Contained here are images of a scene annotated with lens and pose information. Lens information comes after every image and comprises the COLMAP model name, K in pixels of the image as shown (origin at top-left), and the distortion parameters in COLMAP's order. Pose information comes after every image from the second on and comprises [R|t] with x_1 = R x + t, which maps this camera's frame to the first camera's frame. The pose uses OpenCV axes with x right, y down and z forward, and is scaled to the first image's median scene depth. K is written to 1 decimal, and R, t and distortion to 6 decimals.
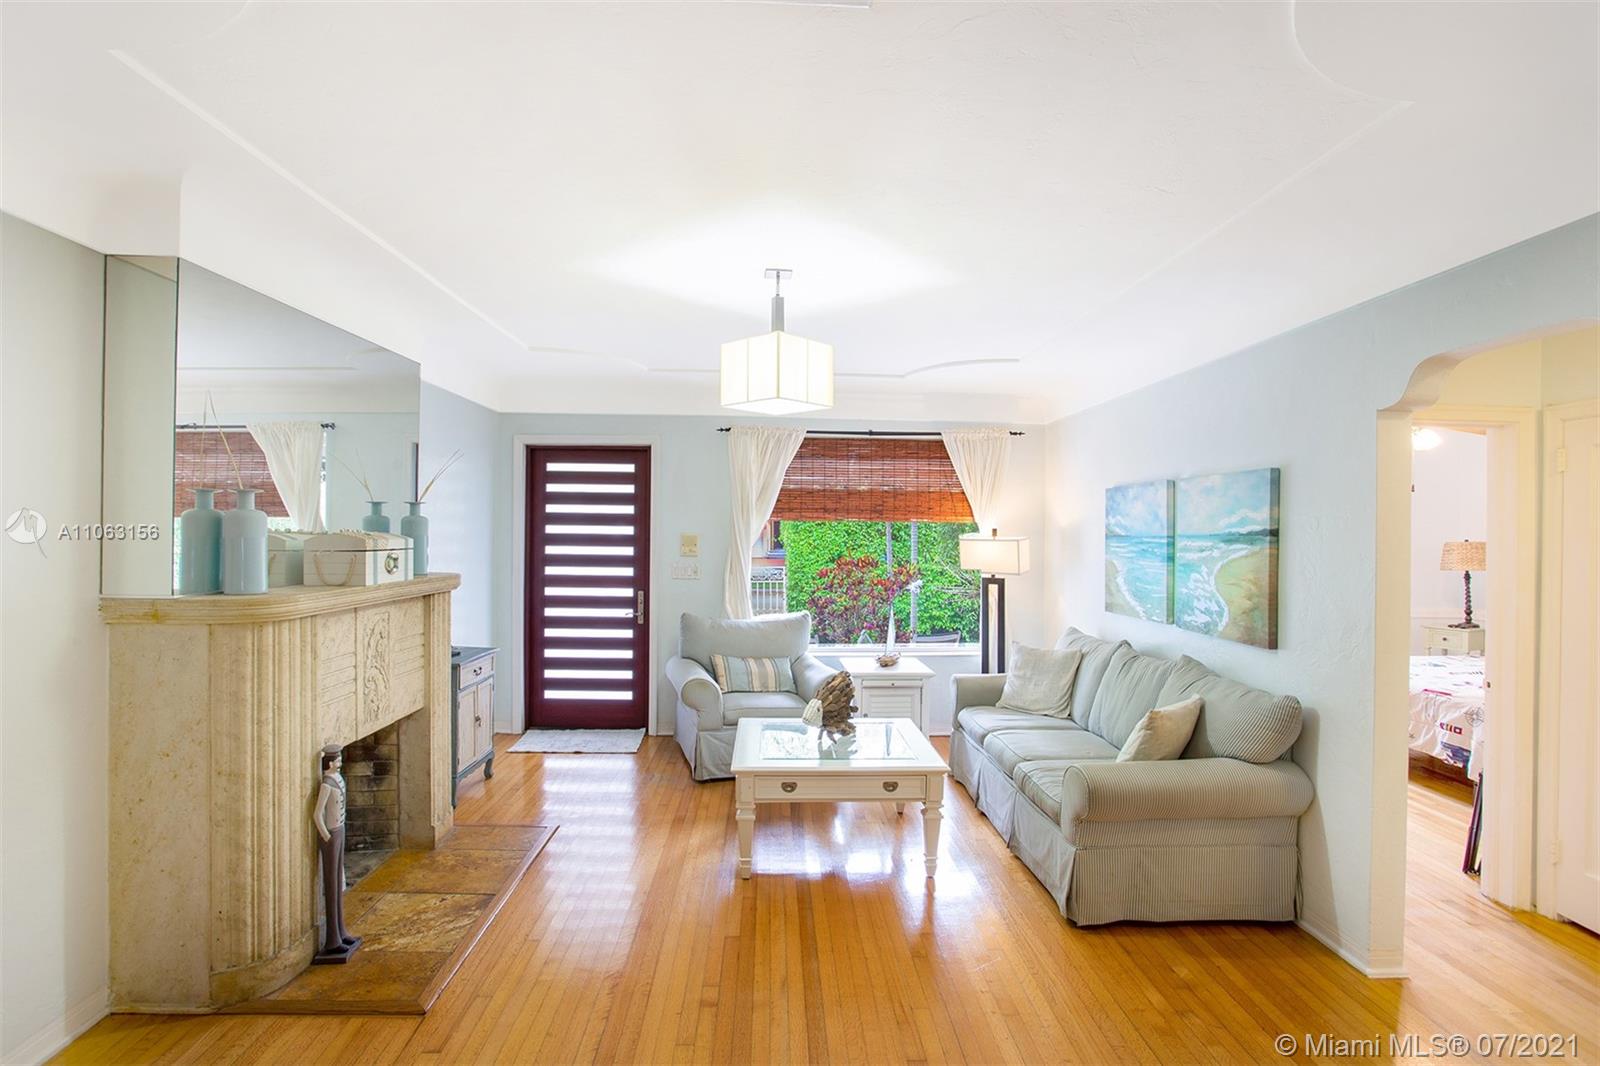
lens RADIAL K [[798.1, 0, 796.8], [0, 798.1, 524.0], [0, 0, 1]] dist [-0.052336, 0.017517]
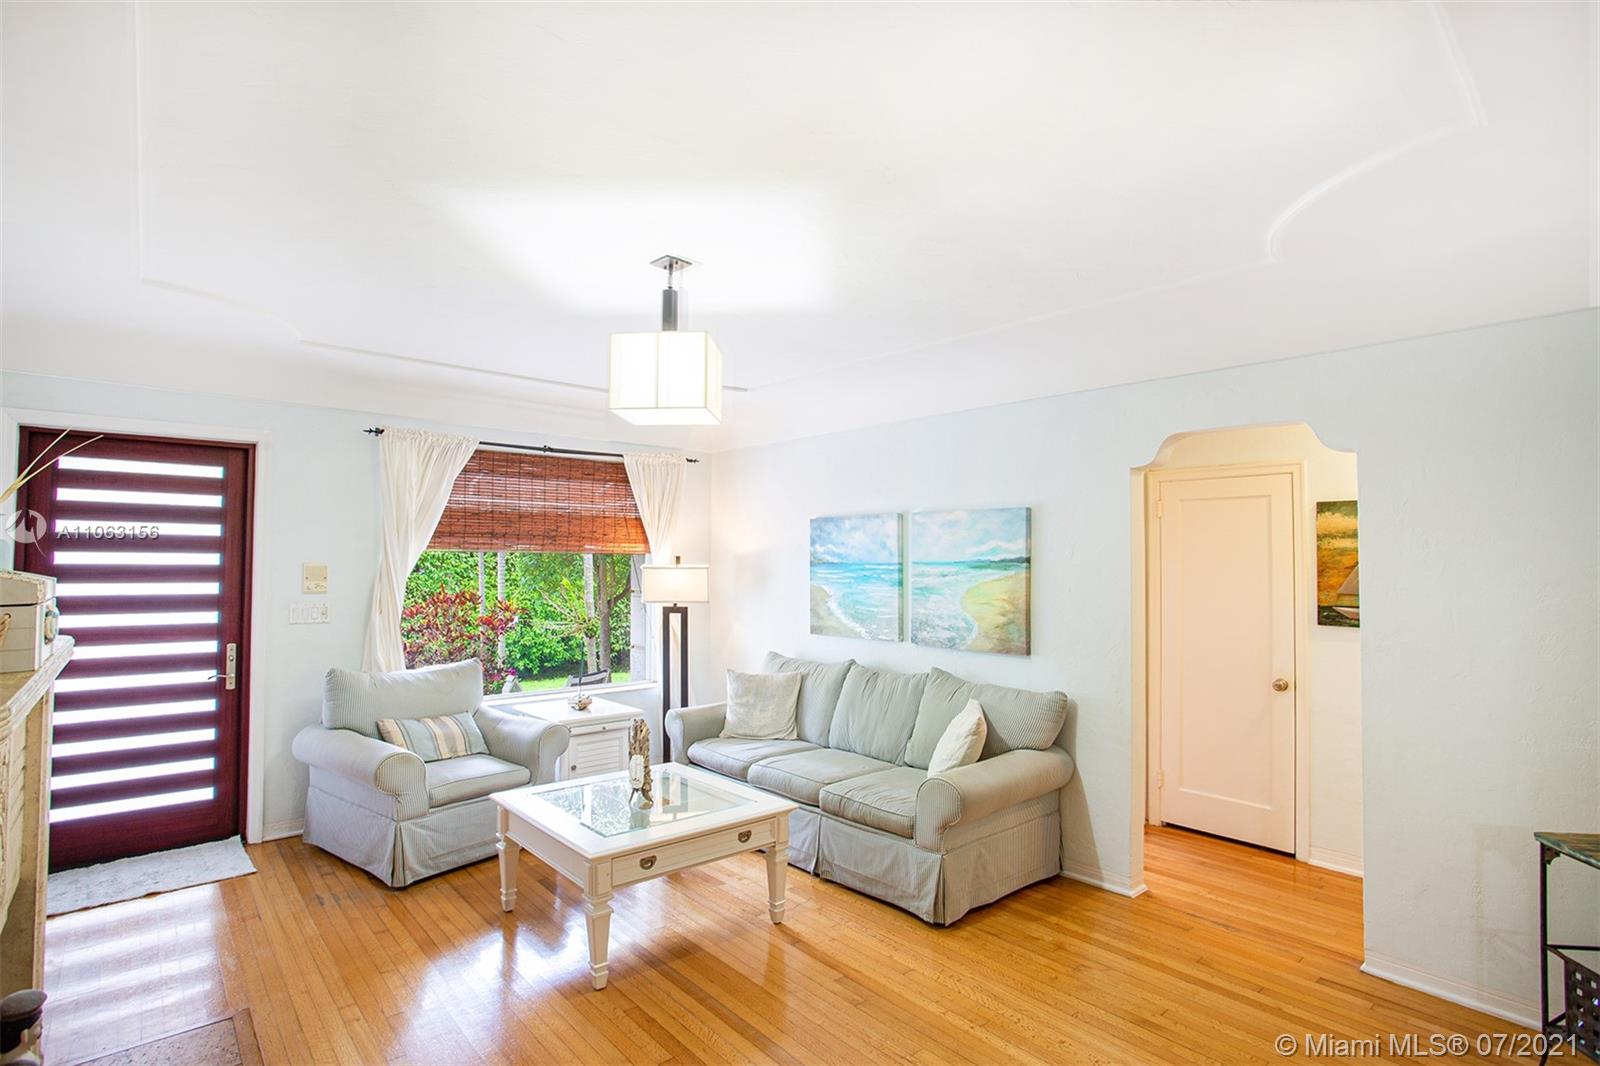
lens RADIAL K [[798.1, 0, 828.7], [0, 798.1, 530.4], [0, 0, 1]] dist [-0.052336, 0.017517]
pose [[0.780869, 0.017322, 0.624455, -0.243397], [-0.002050, 0.999681, -0.025166, -0.002062], [-0.624692, 0.018371, 0.780655, 0.129985]]
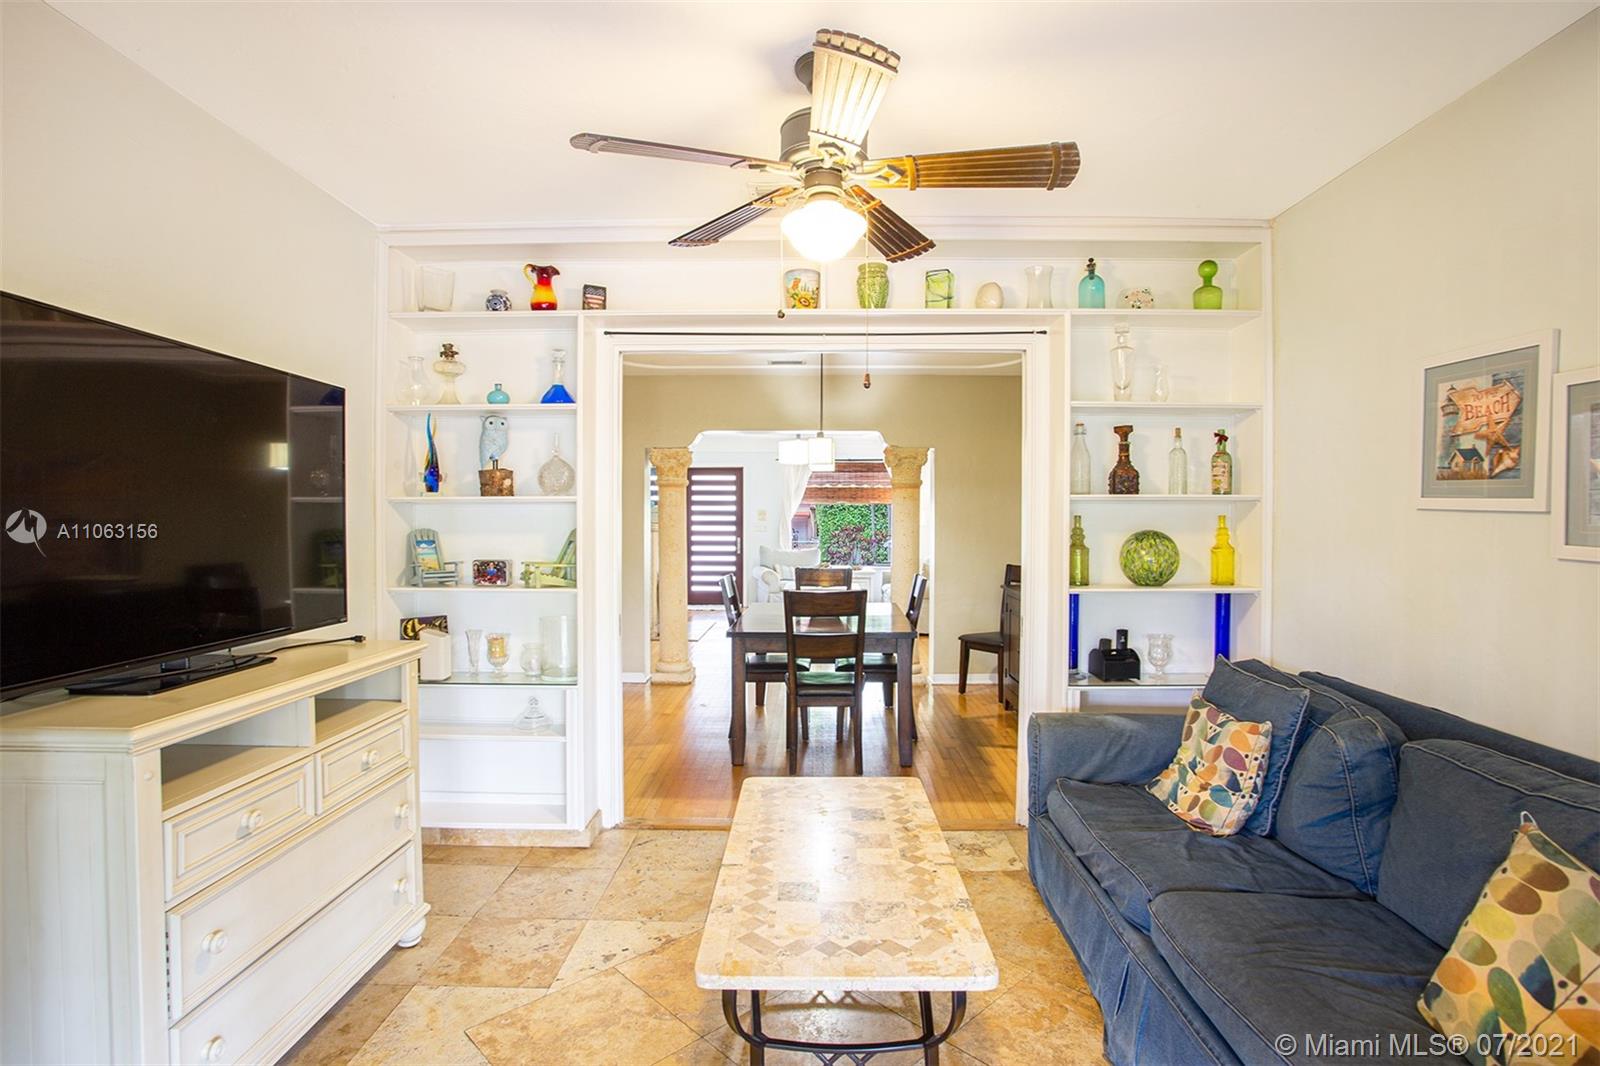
lens RADIAL K [[798.1, 0, 805.6], [0, 798.1, 537.3], [0, 0, 1]] dist [-0.052336, 0.017517]
pose [[0.998788, -0.009686, -0.048263, 0.086810], [0.011025, 0.999559, 0.027557, 0.031778], [0.047974, -0.028055, 0.998454, -1.201712]]
